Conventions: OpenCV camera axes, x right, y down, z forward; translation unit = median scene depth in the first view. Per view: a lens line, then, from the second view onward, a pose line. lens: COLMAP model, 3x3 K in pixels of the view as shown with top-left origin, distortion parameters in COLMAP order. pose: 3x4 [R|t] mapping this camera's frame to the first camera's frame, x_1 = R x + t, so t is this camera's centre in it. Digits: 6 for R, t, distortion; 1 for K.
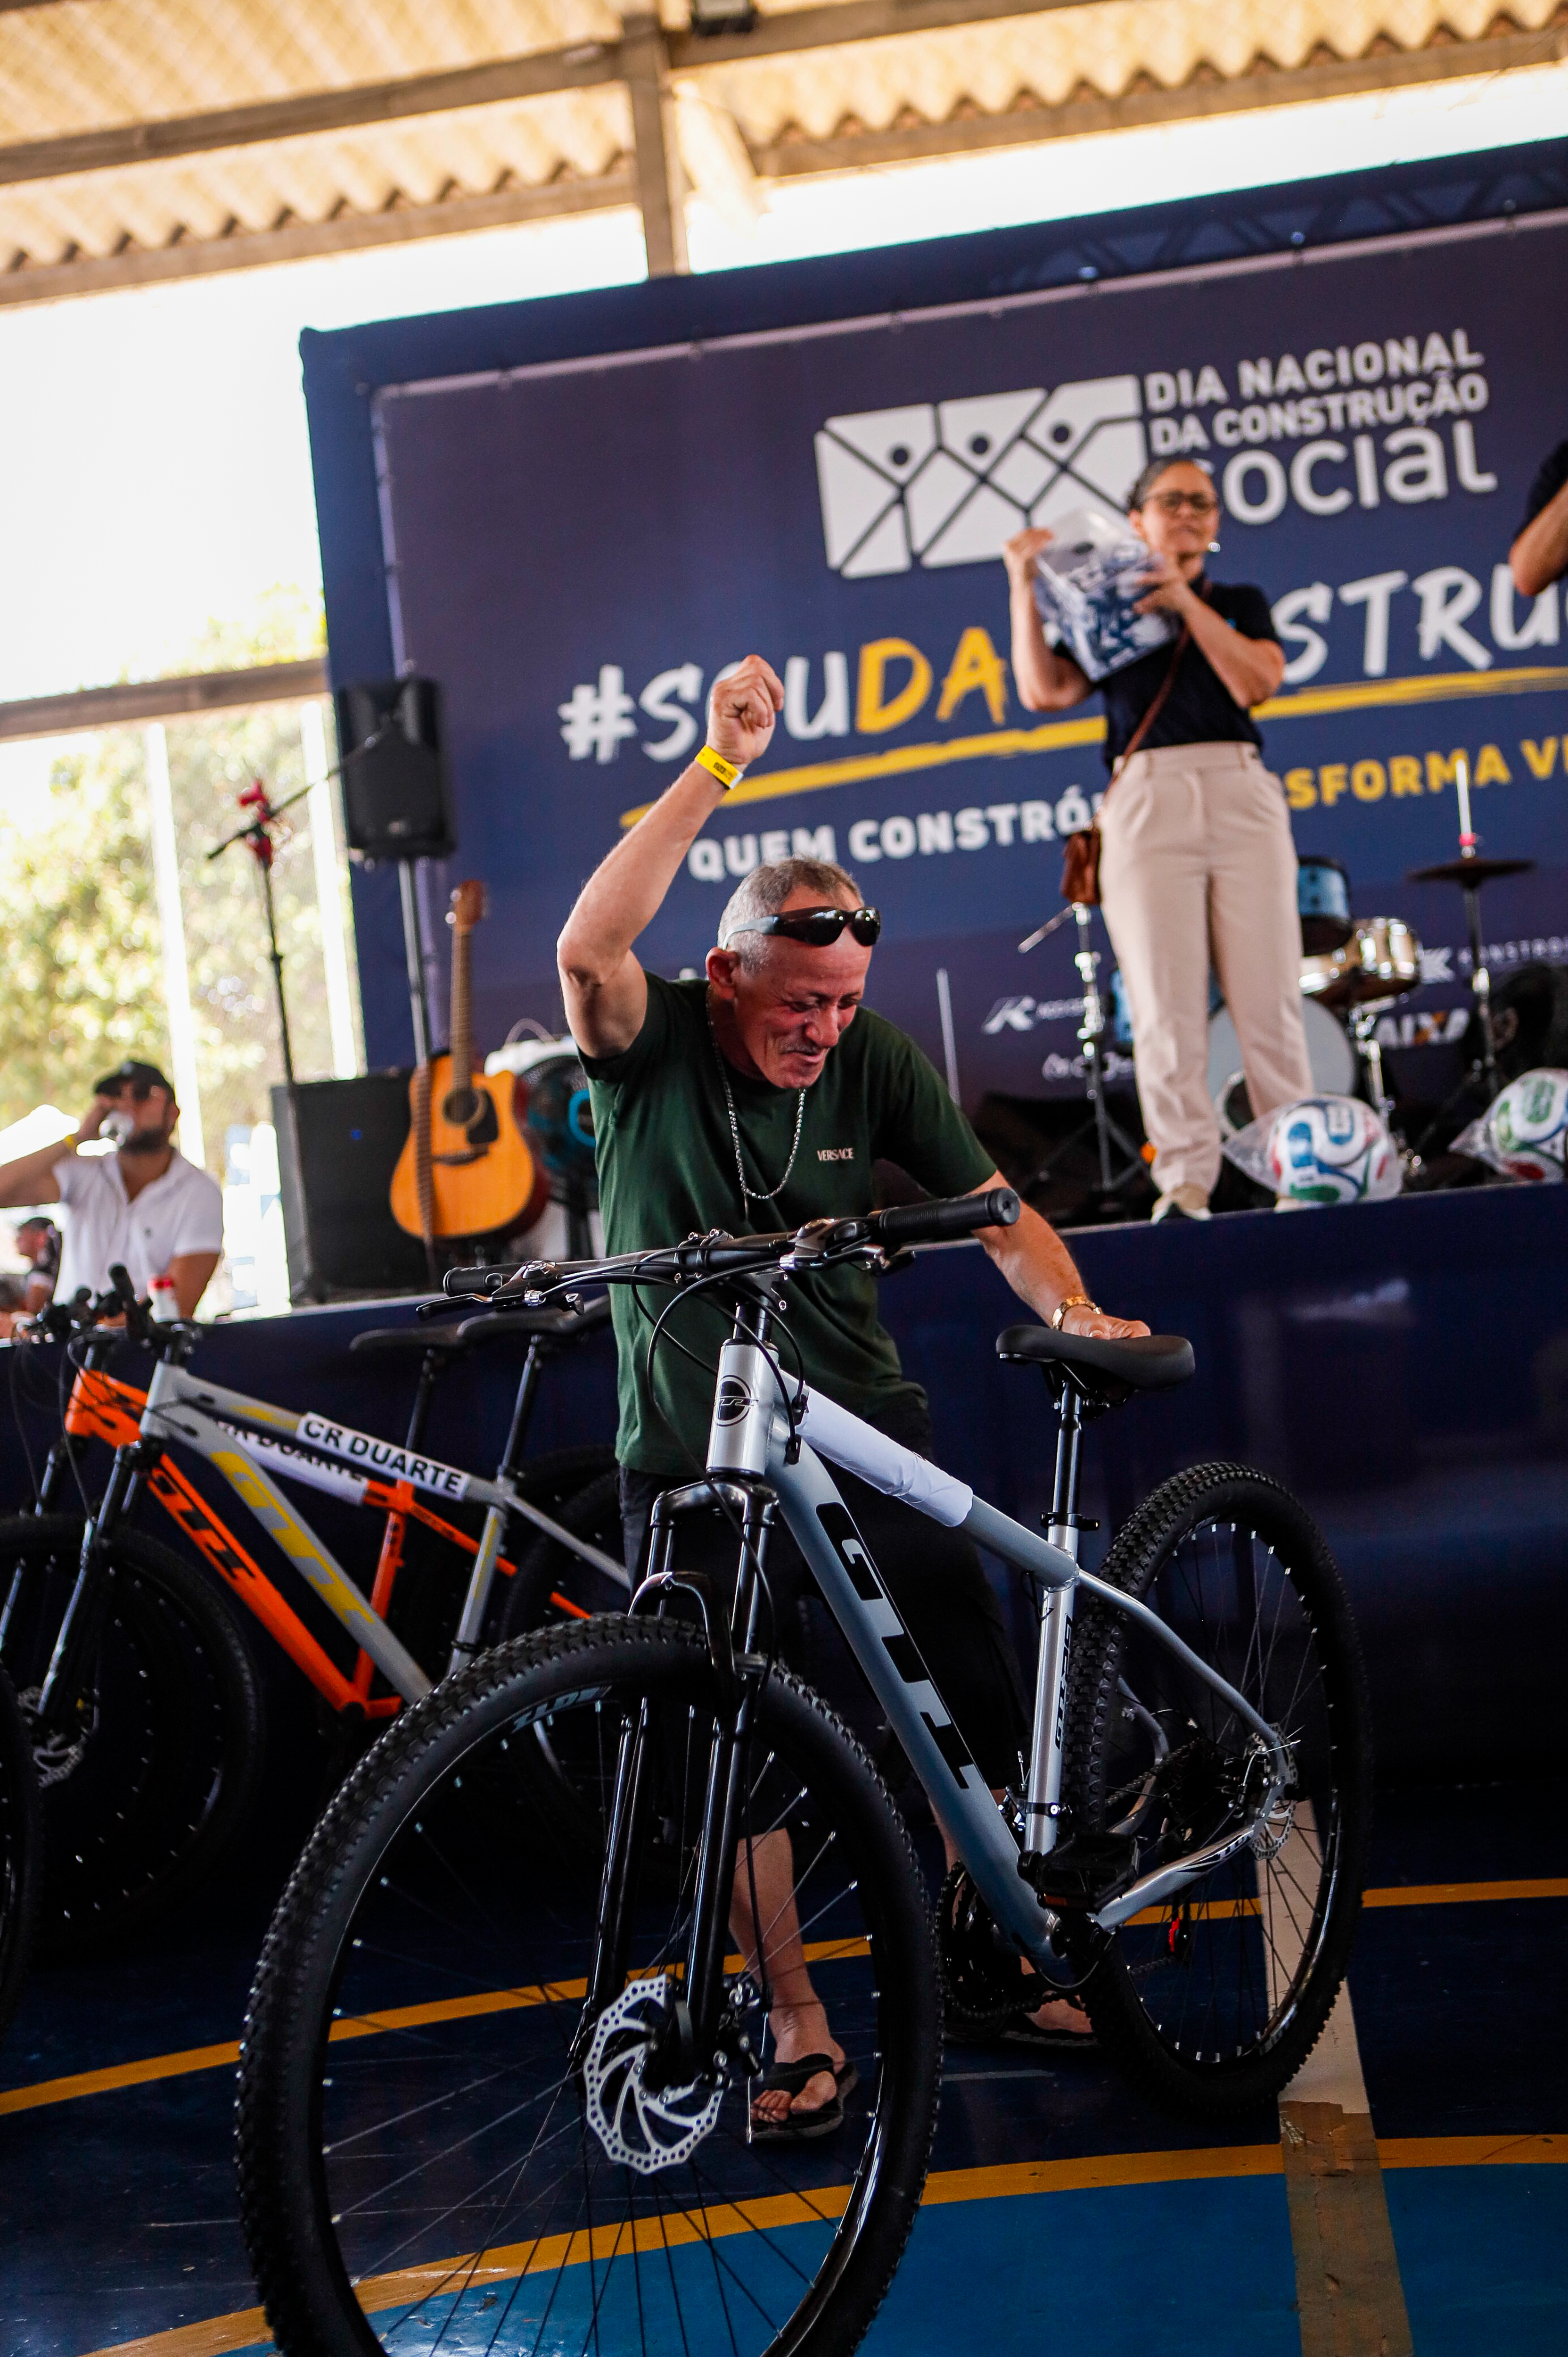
lens RADIAL K [[2811.1, 0, 797.9], [0, 2811.1, 1185.9], [0, 0, 1]] dist [-0.002810, 0.000000]
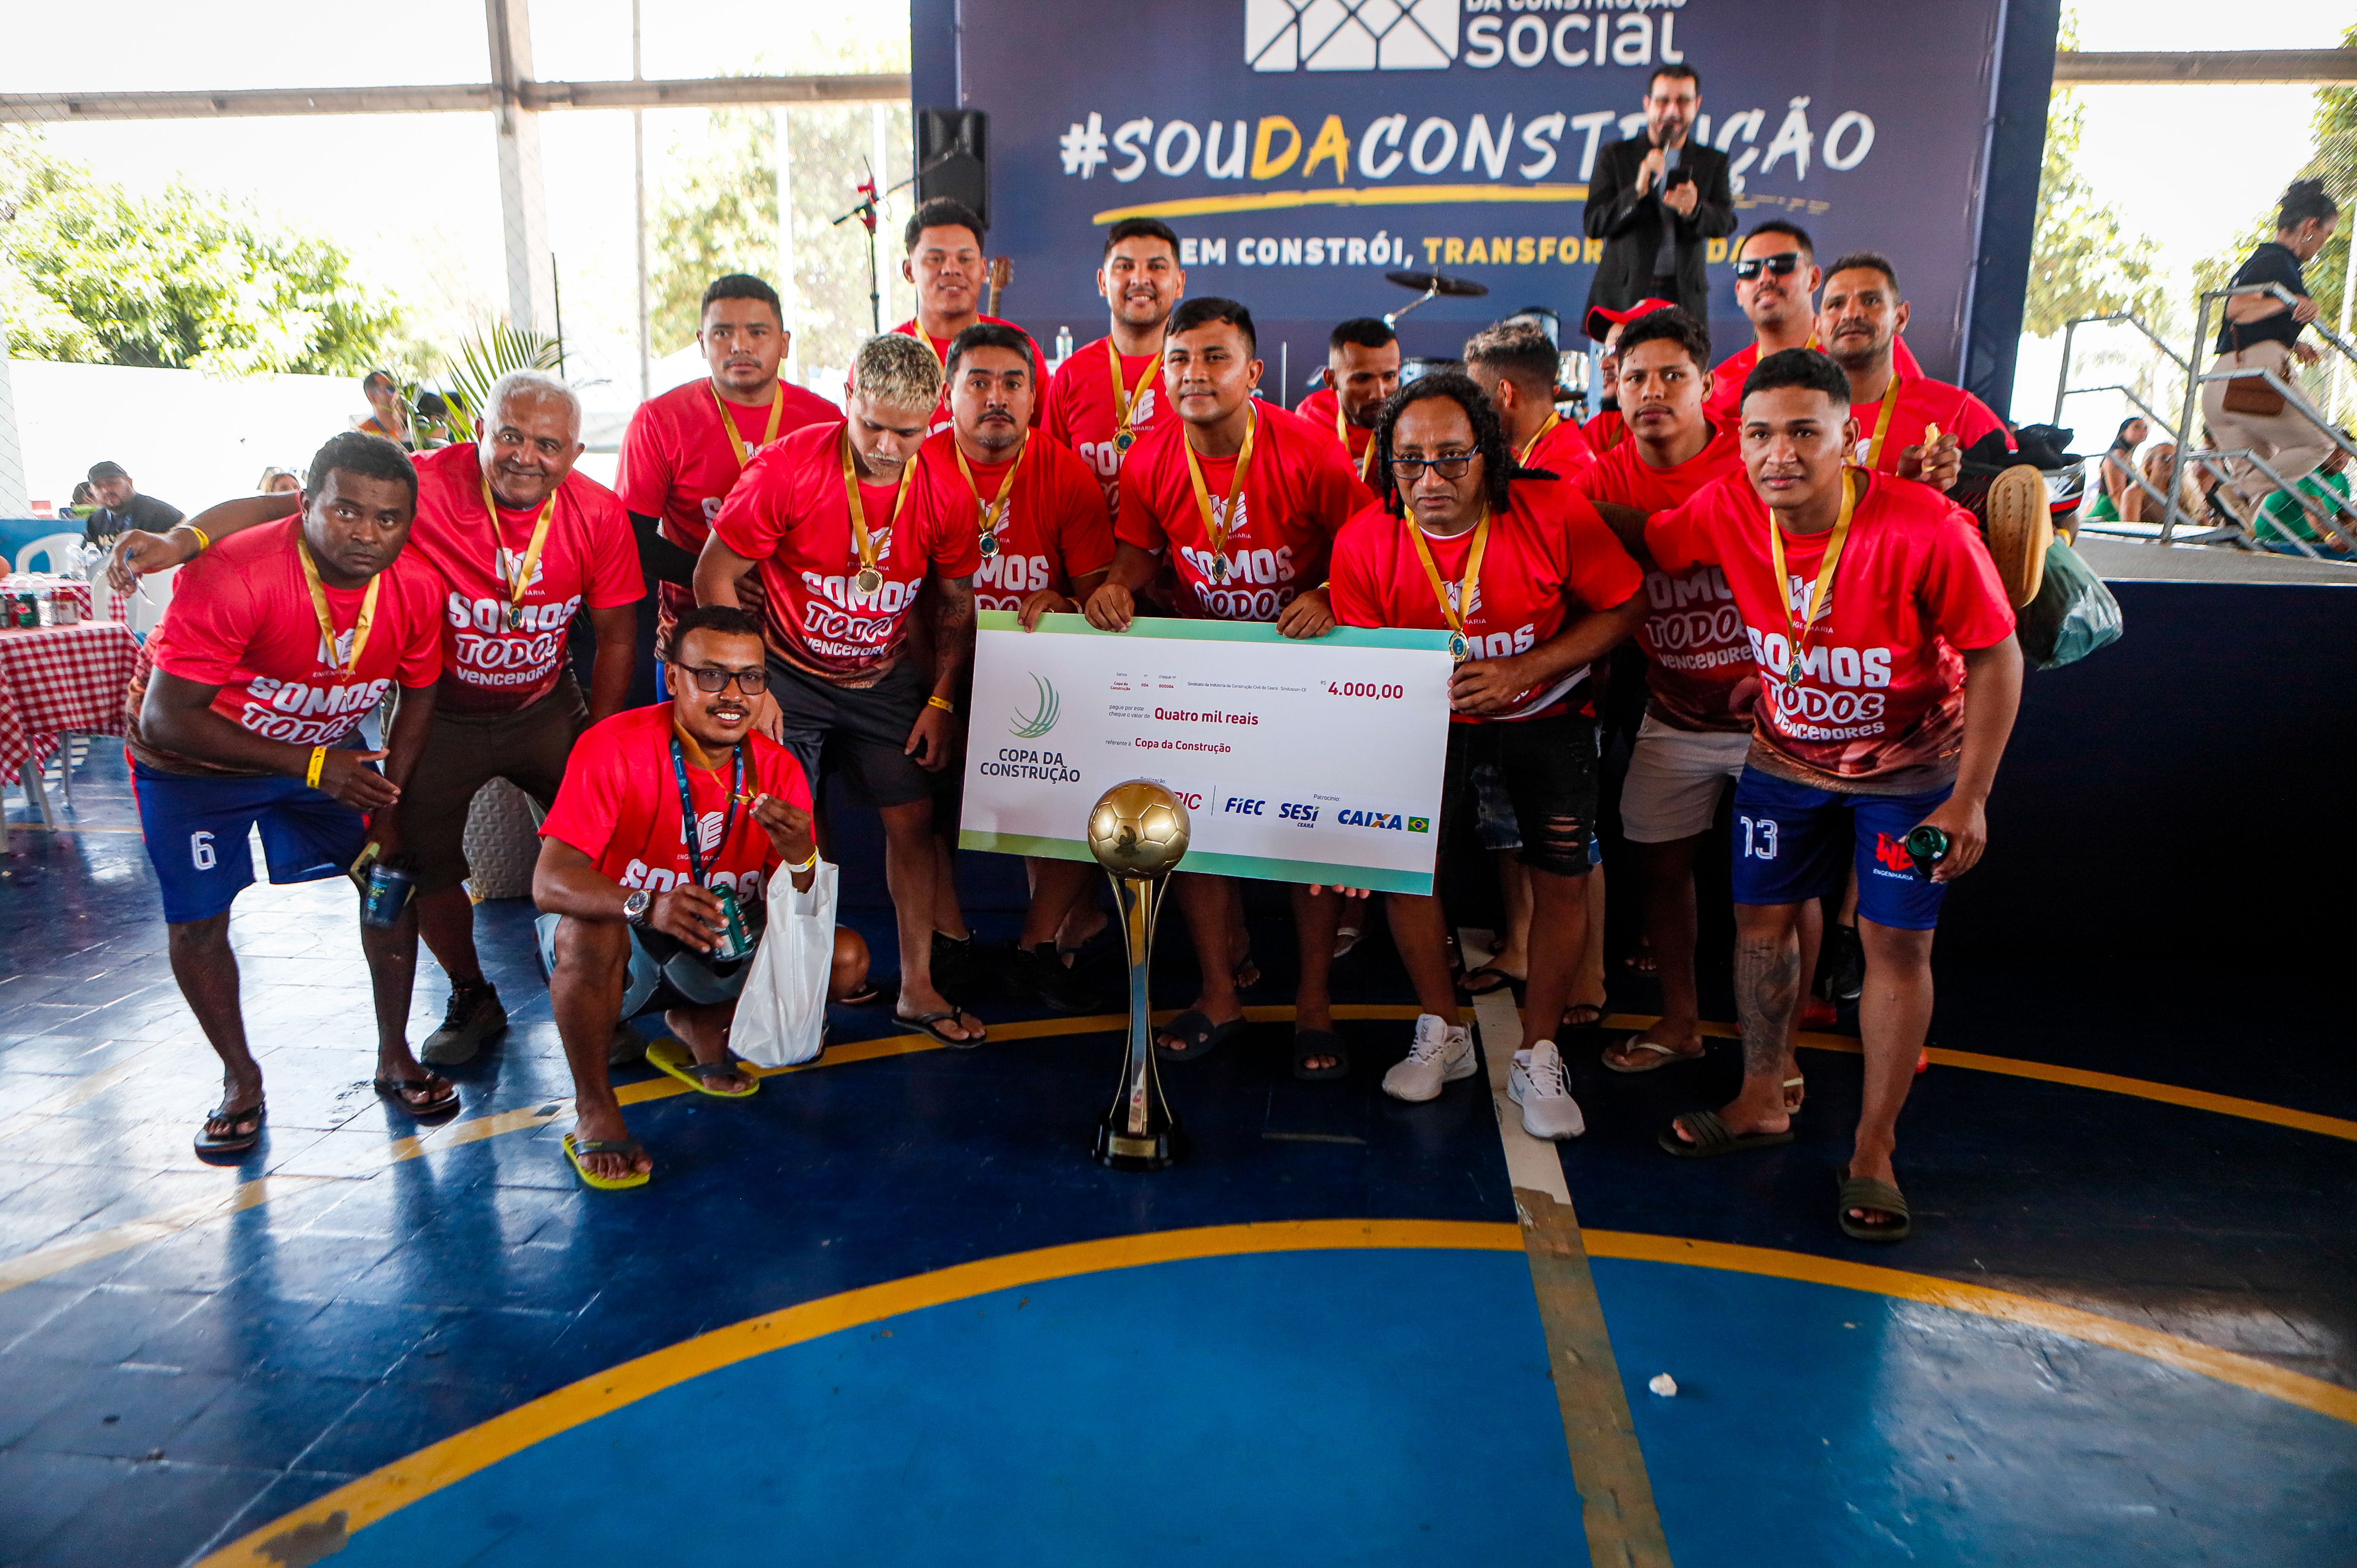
lens RADIAL K [[1591.7, 0, 1164.4], [0, 1591.7, 800.6], [0, 0, 1]] dist [-0.011773, 0.010085]
pose [[0.993653, 0.102309, 0.046771, -0.032619], [-0.110405, 0.966660, 0.231039, -0.026423], [-0.021574, -0.234737, 0.971820, 0.064880]]
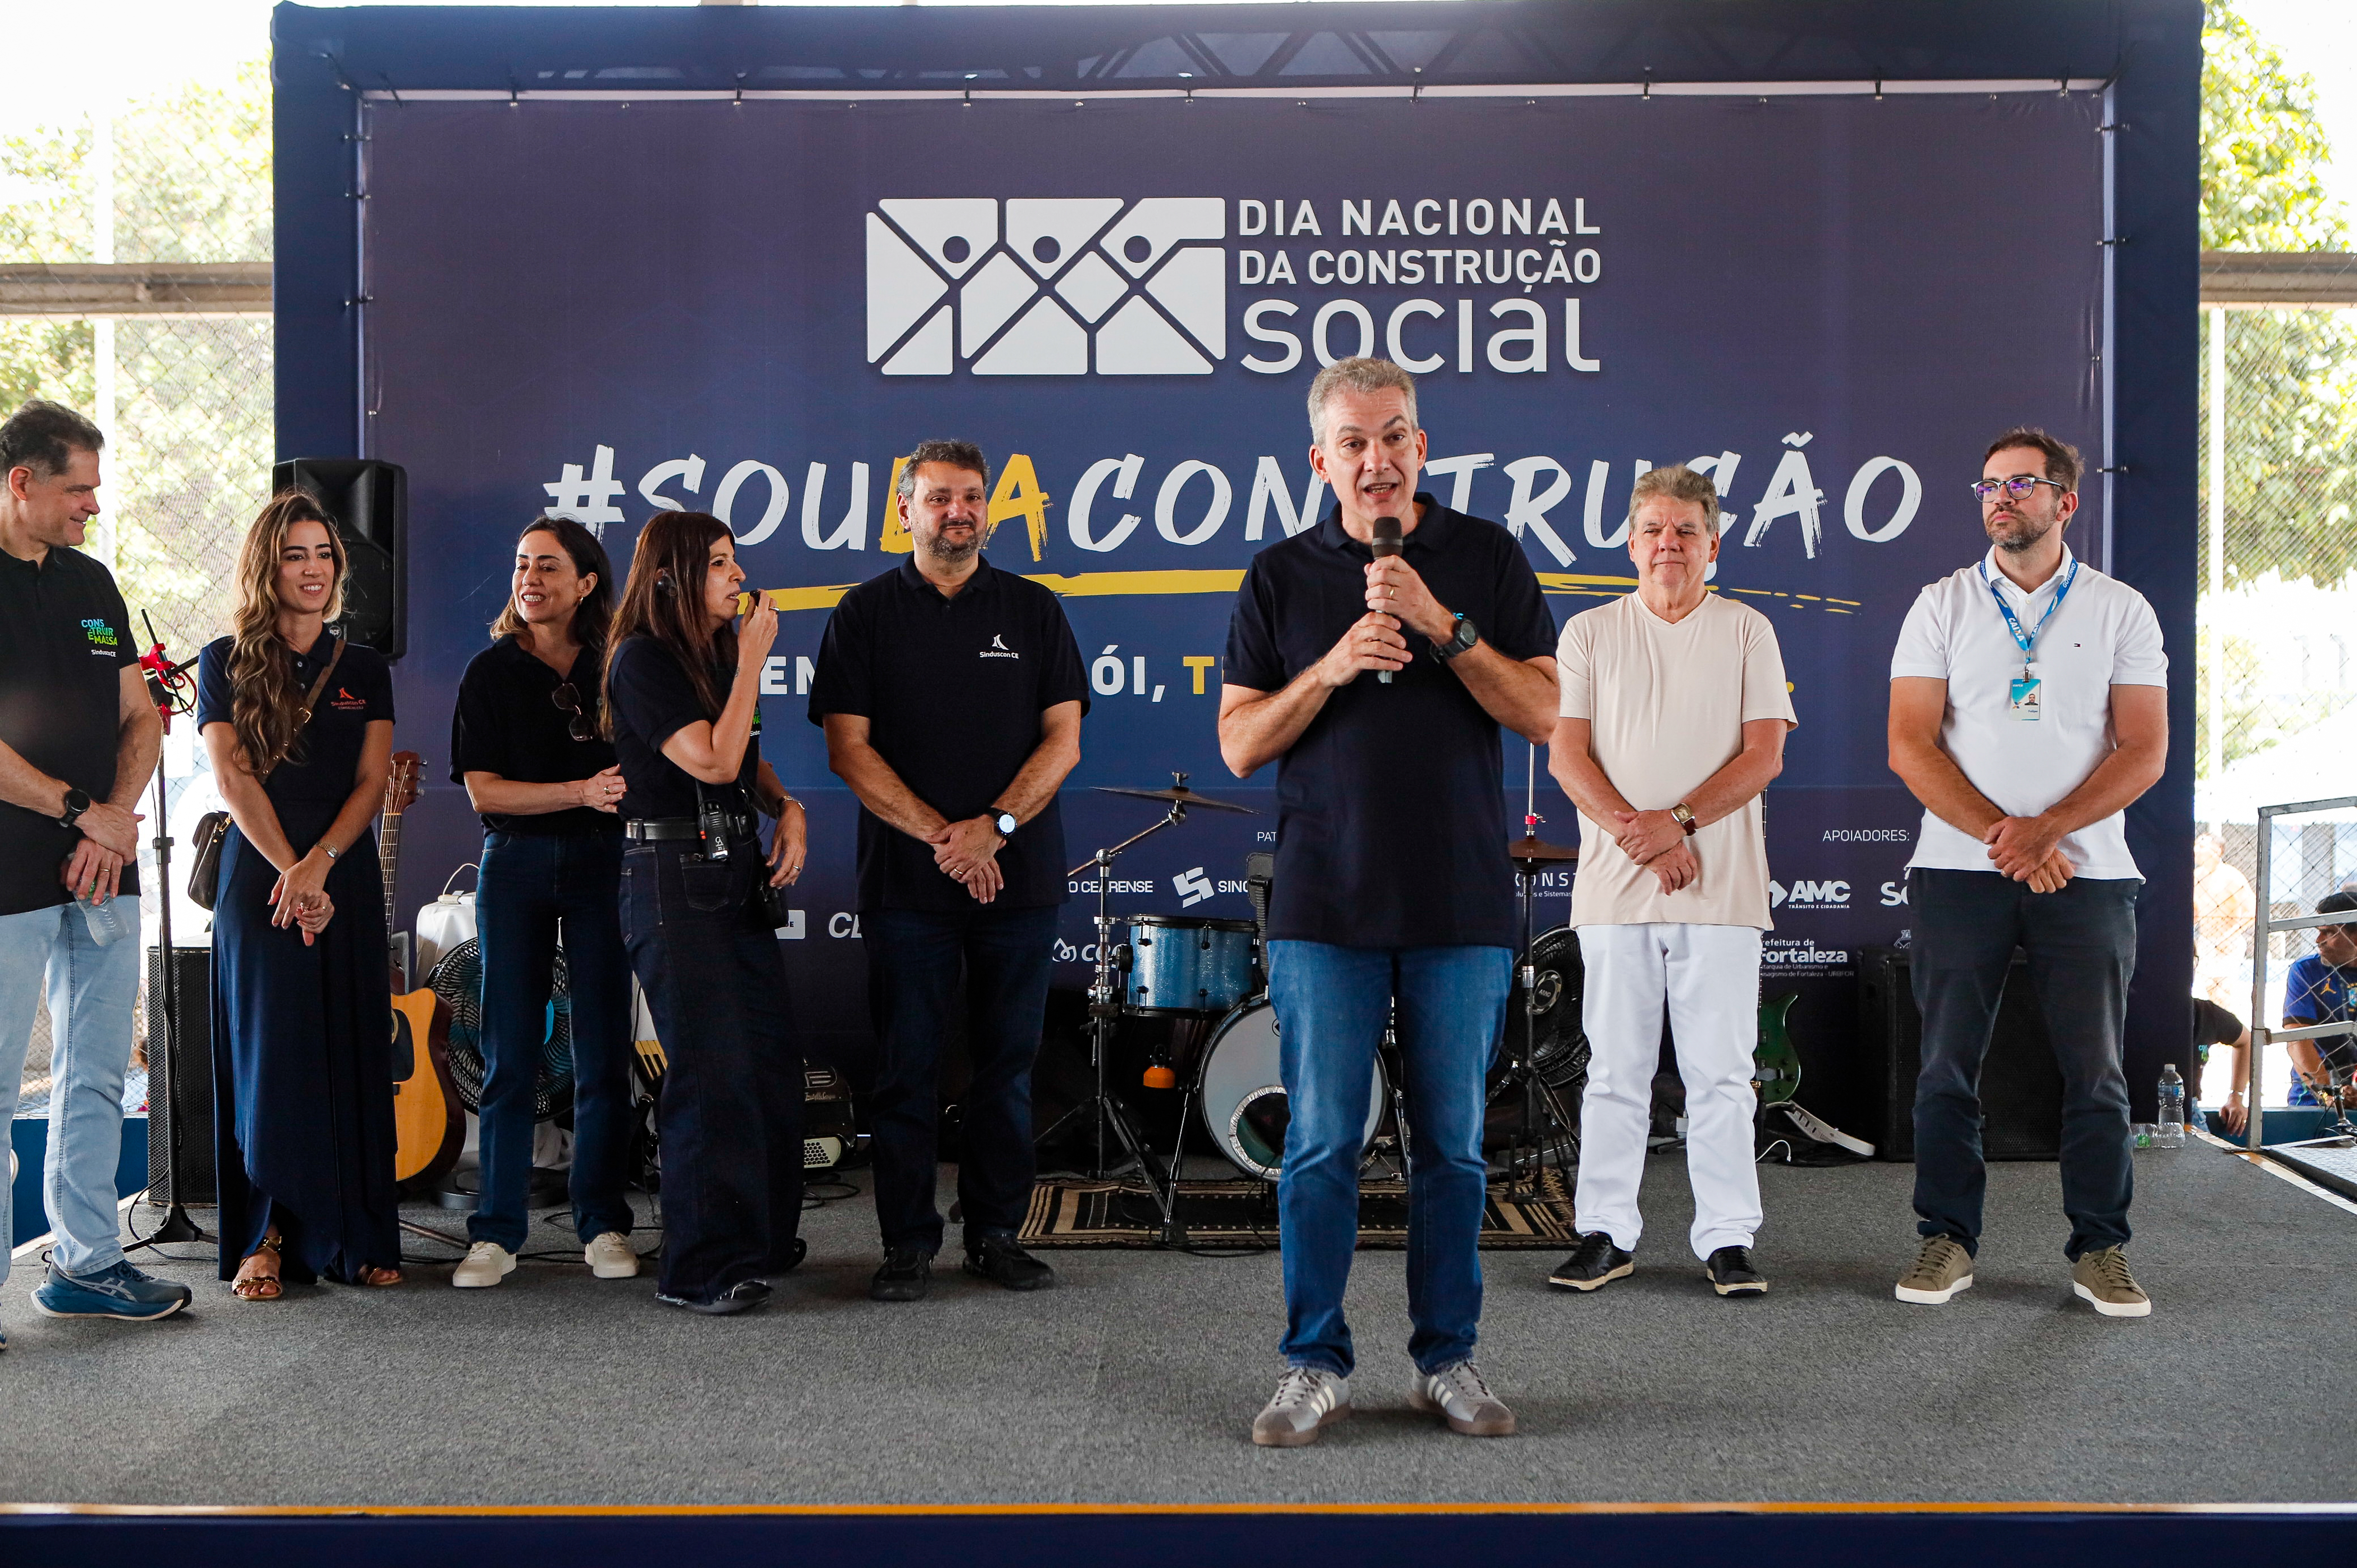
lens RADIAL K [[2926.8, 0, 1180.3], [0, 2926.8, 781.5], [0, 0, 1]] dist [-0.007386, 0.000000]
pose [[0.986548, 0.095457, 0.132705, -0.000638], [-0.100871, 0.994295, 0.034670, -0.133535], [-0.128638, -0.047589, 0.990549, 0.066682]]
